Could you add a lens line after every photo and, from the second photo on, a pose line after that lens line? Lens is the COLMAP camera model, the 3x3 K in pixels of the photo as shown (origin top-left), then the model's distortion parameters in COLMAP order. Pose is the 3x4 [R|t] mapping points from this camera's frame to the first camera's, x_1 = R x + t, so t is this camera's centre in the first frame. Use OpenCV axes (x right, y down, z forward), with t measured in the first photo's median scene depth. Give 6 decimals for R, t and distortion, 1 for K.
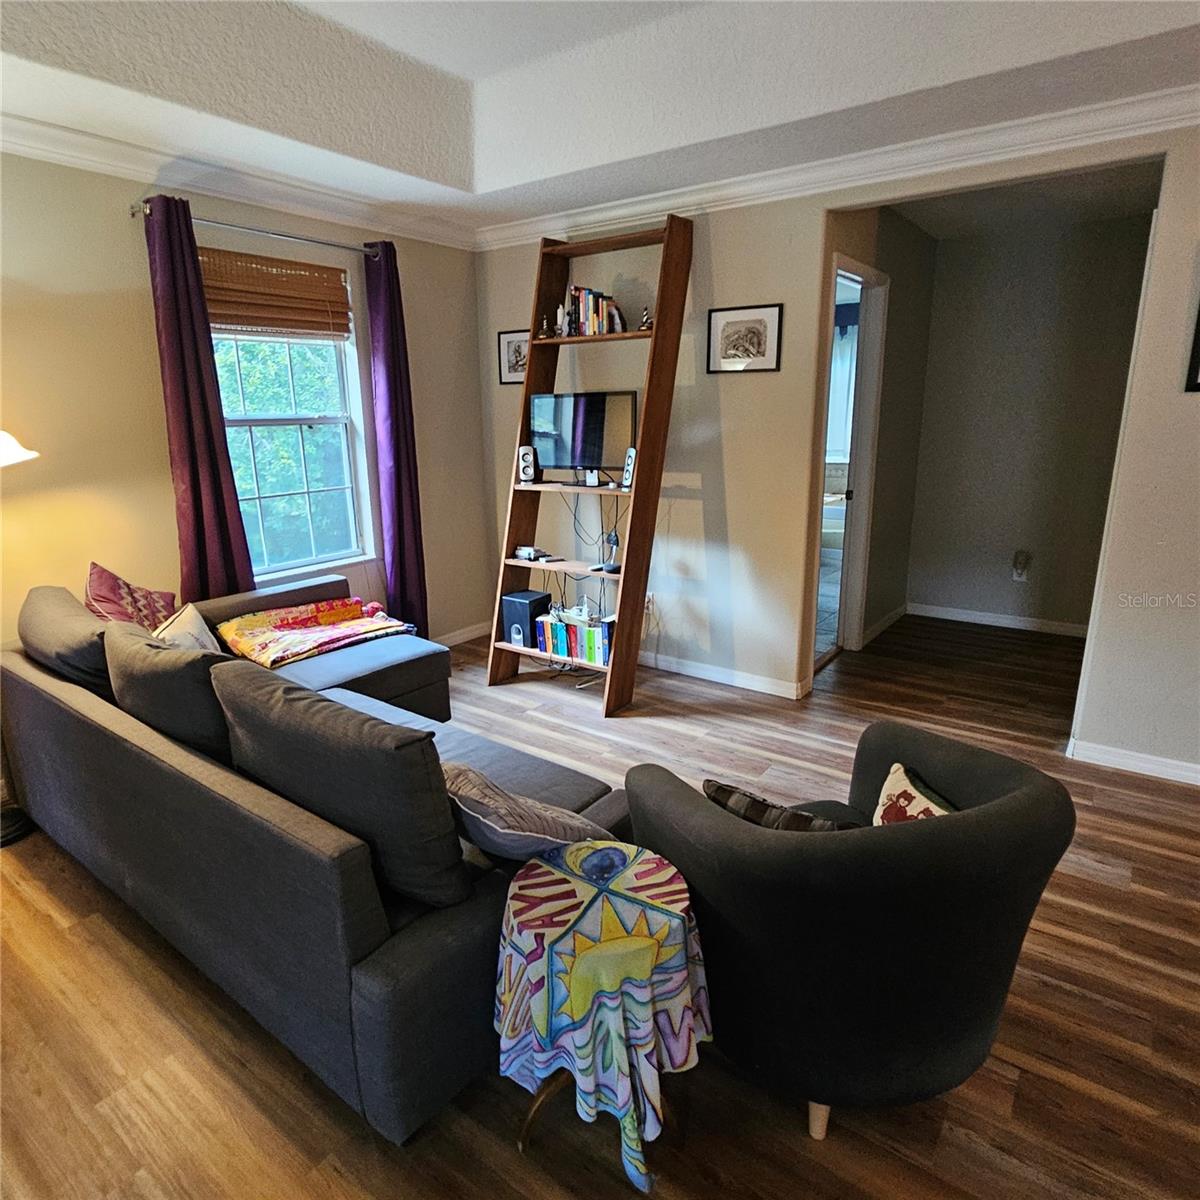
lens RADIAL K [[752.0, 0, 587.2], [0, 752.0, 606.8], [0, 0, 1]] dist [-0.004855, 0.001497]
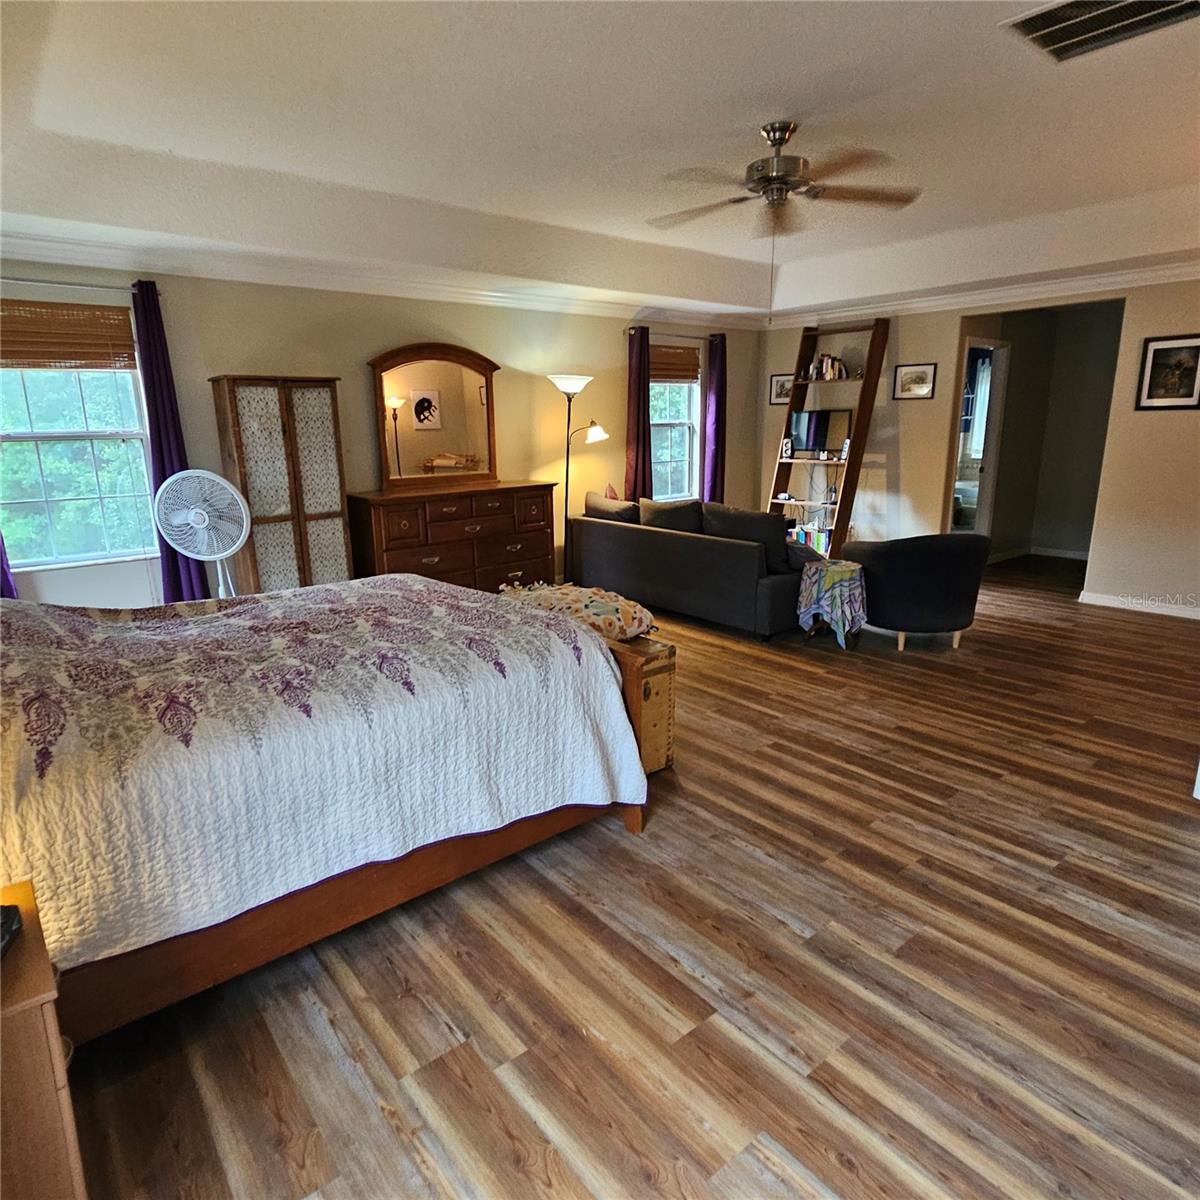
lens RADIAL K [[755.2, 0, 579.3], [0, 755.2, 613.3], [0, 0, 1]] dist [-0.006868, -0.001492]
pose [[0.965667, 0.063405, -0.251927, -0.086005], [-0.064621, 0.997904, 0.003454, 0.260944], [0.251618, 0.012945, 0.967740, -0.994372]]
